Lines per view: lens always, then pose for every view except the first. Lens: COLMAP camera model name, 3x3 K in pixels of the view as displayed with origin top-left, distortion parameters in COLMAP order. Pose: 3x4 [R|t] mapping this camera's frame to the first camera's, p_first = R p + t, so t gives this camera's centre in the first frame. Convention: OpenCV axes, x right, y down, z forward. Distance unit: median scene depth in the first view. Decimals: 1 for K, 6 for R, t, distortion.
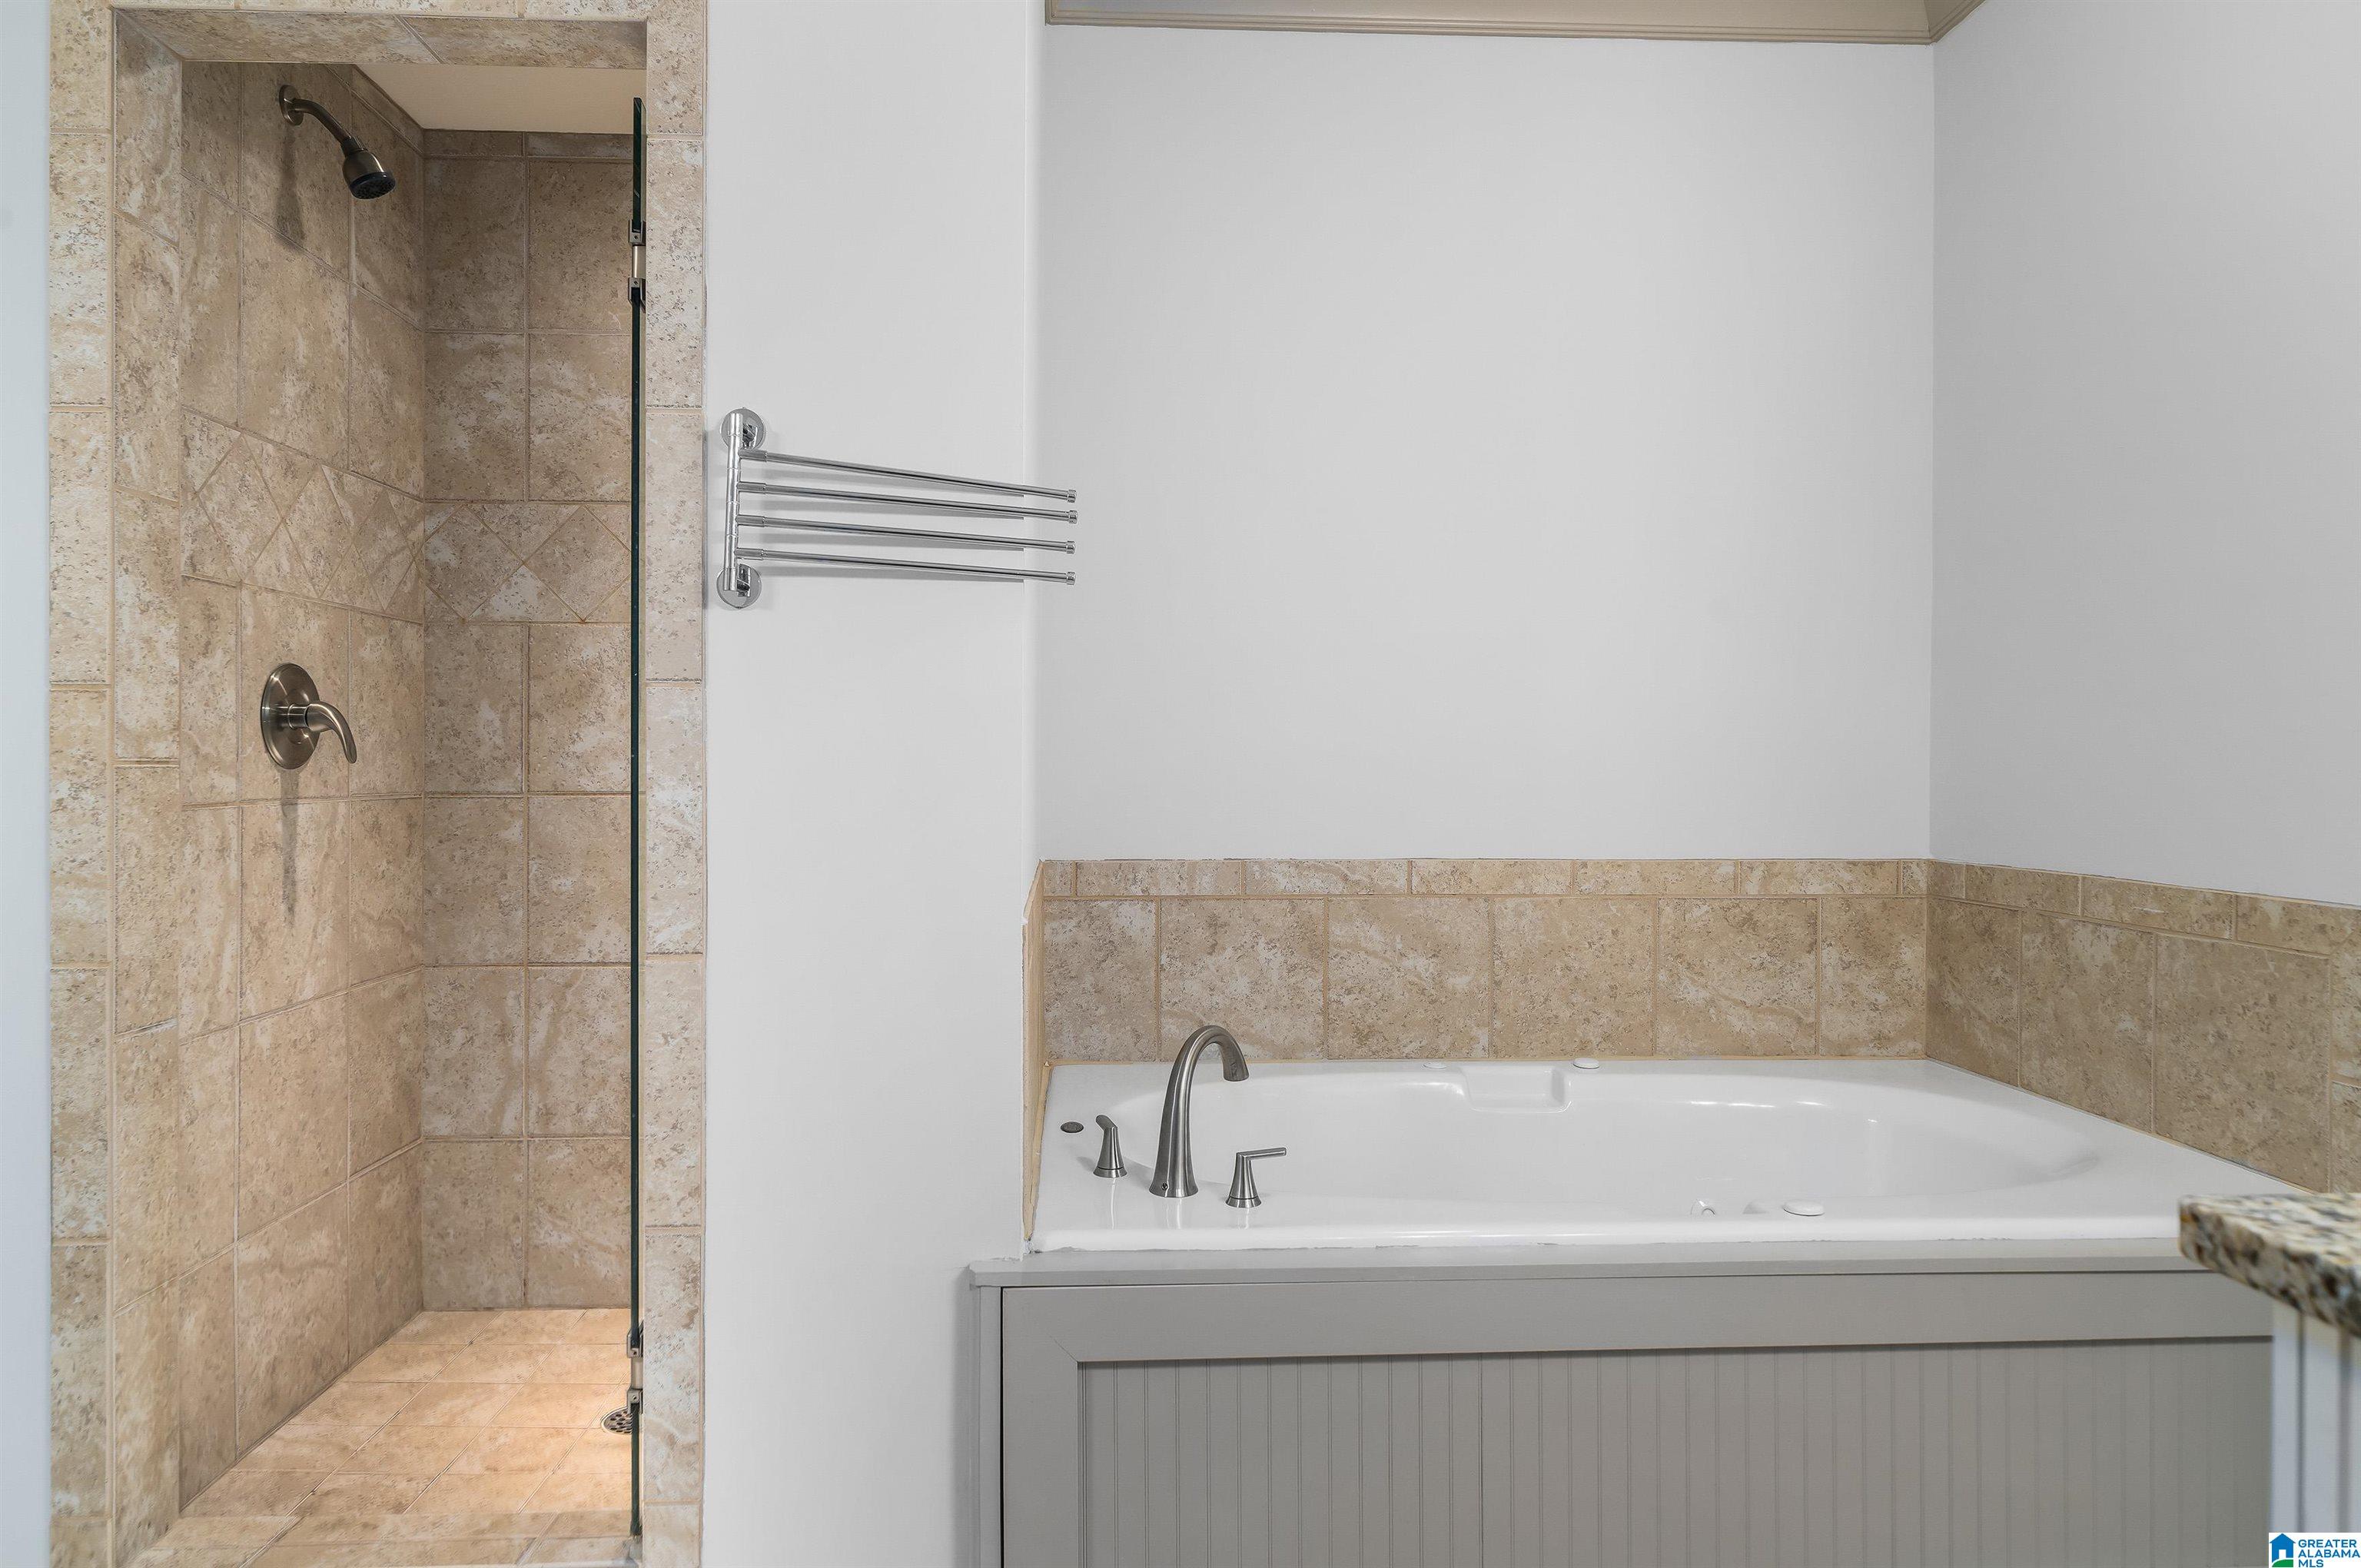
lens RADIAL K [[1452.5, 0, 1180.5], [0, 1452.5, 784.0], [0, 0, 1]] dist [-0.004043, -0.000833]
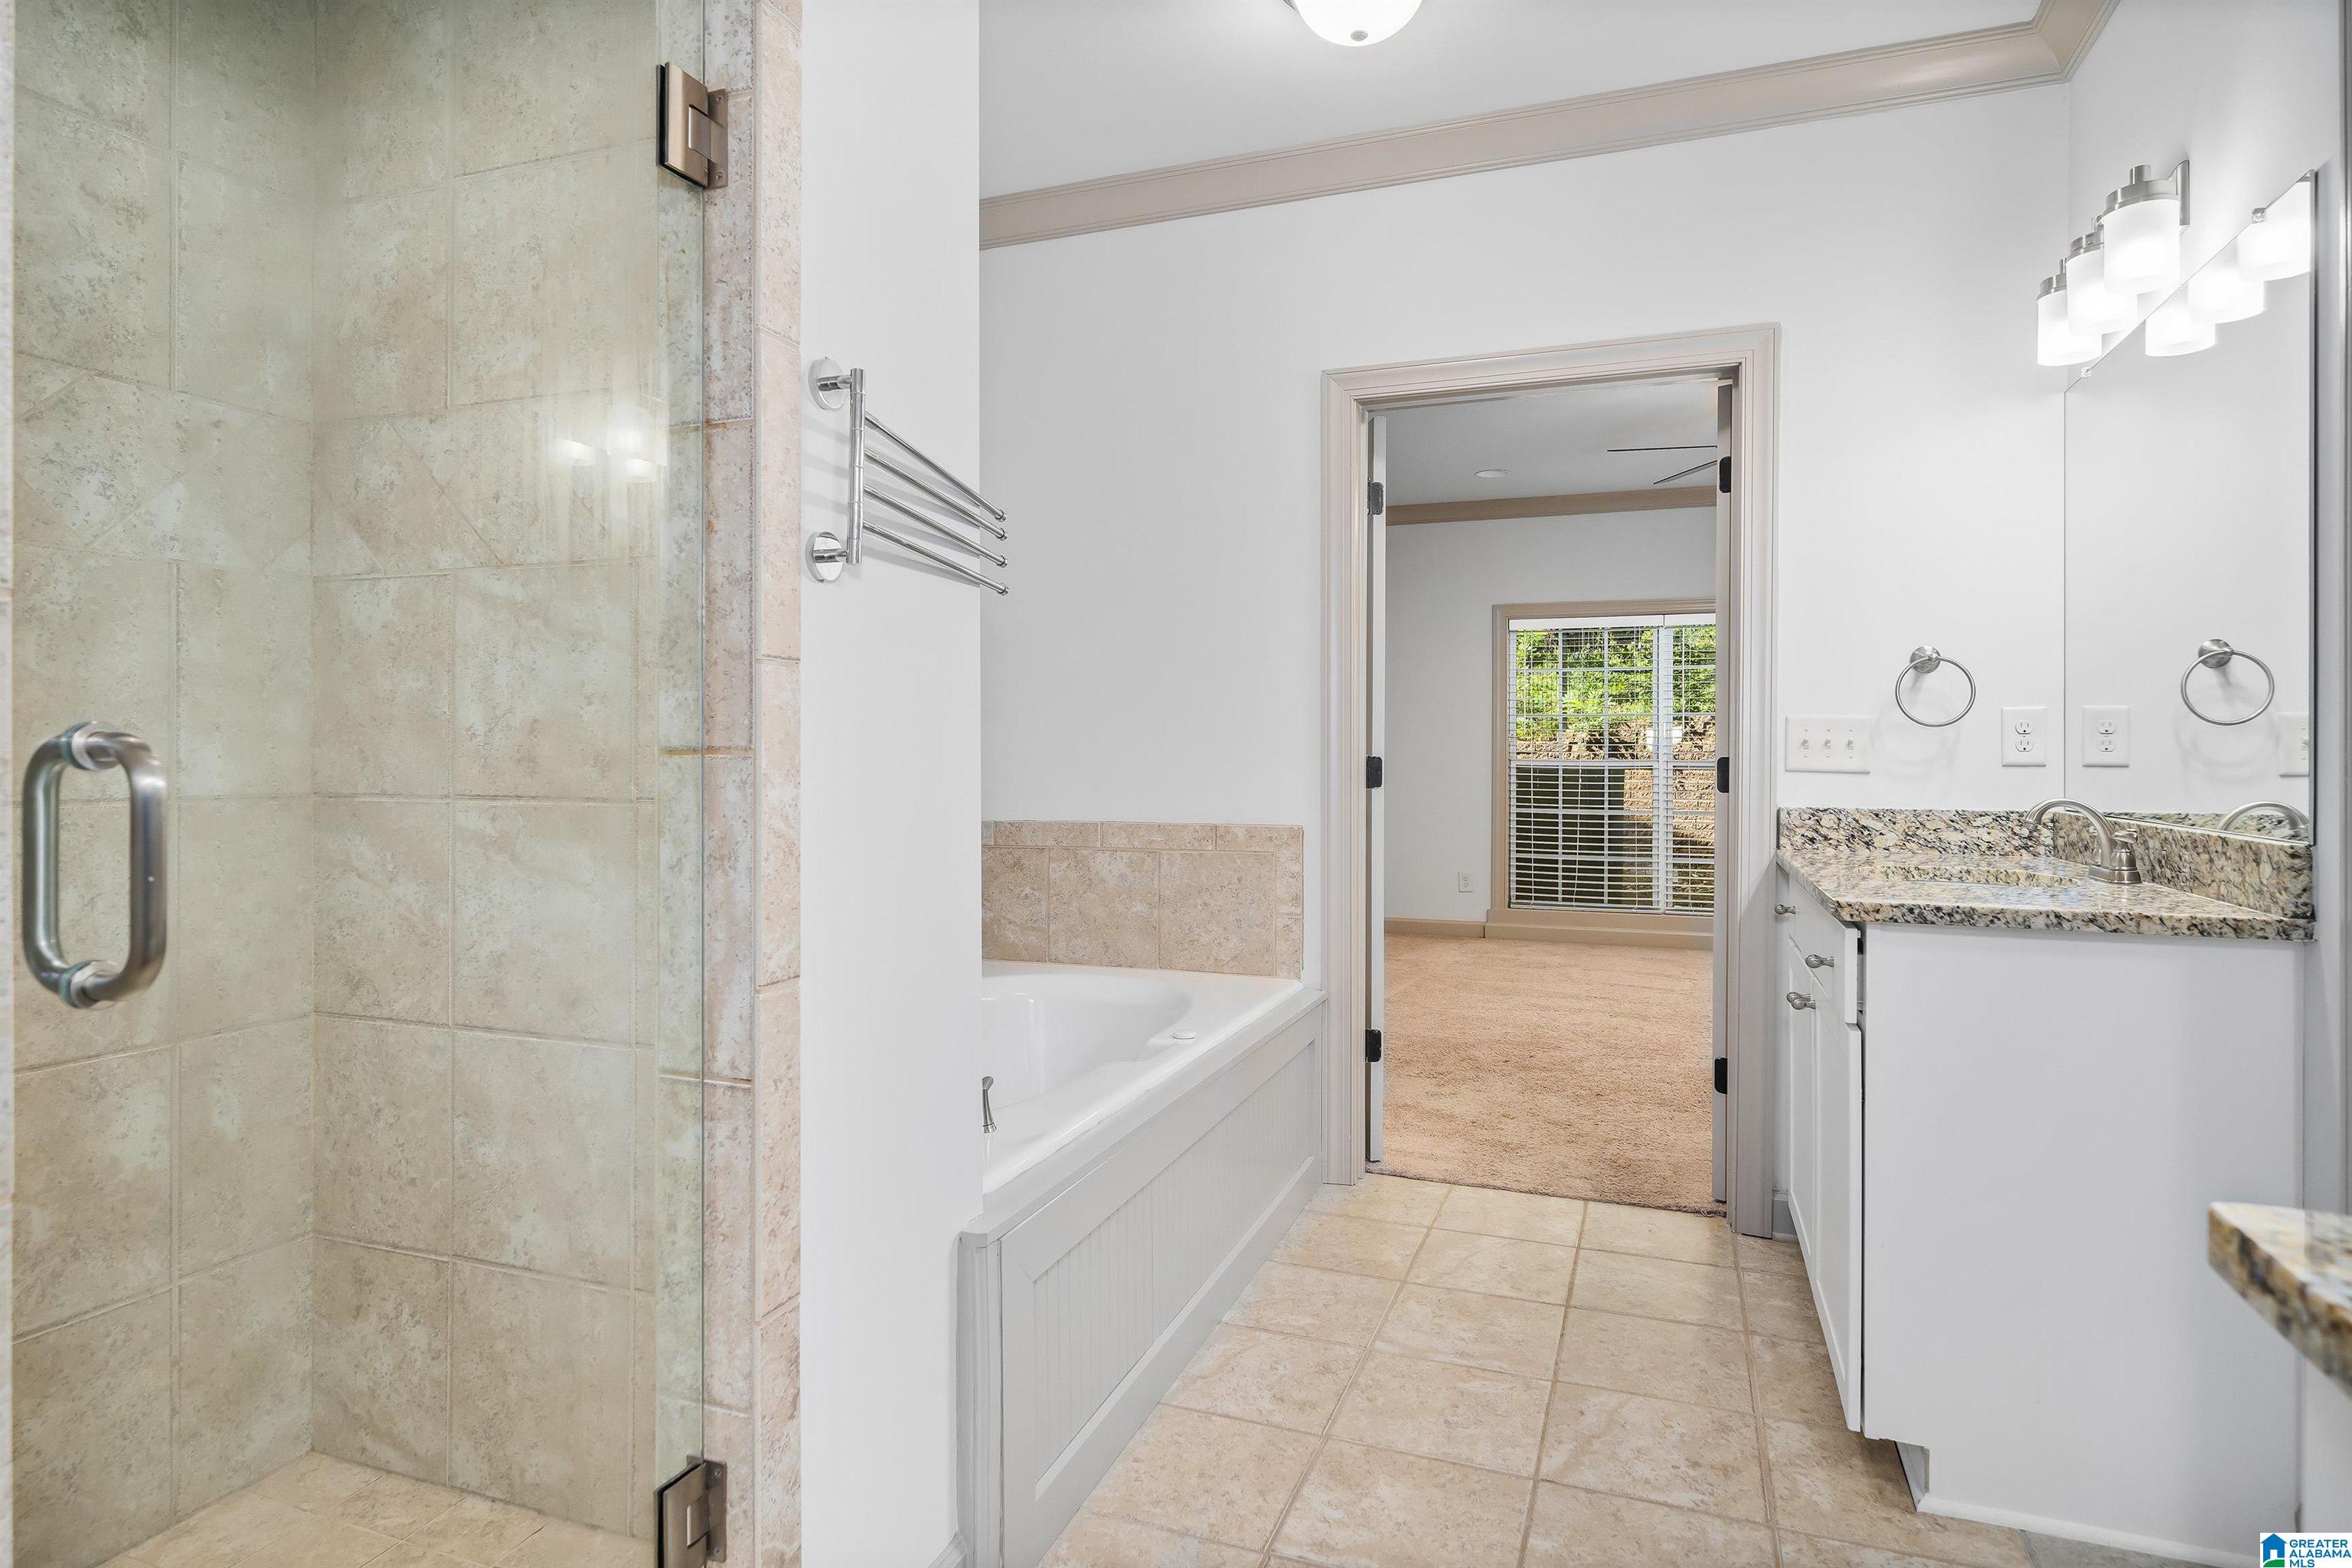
lens RADIAL K [[1280.6, 0, 1169.1], [0, 1280.6, 765.9], [0, 0, 1]] dist [0.000412, 0.000123]
pose [[0.403899, -0.010527, 0.914743, -0.715369], [0.014373, 0.999883, 0.005161, -0.006996], [-0.914691, 0.011064, 0.404003, 0.374283]]
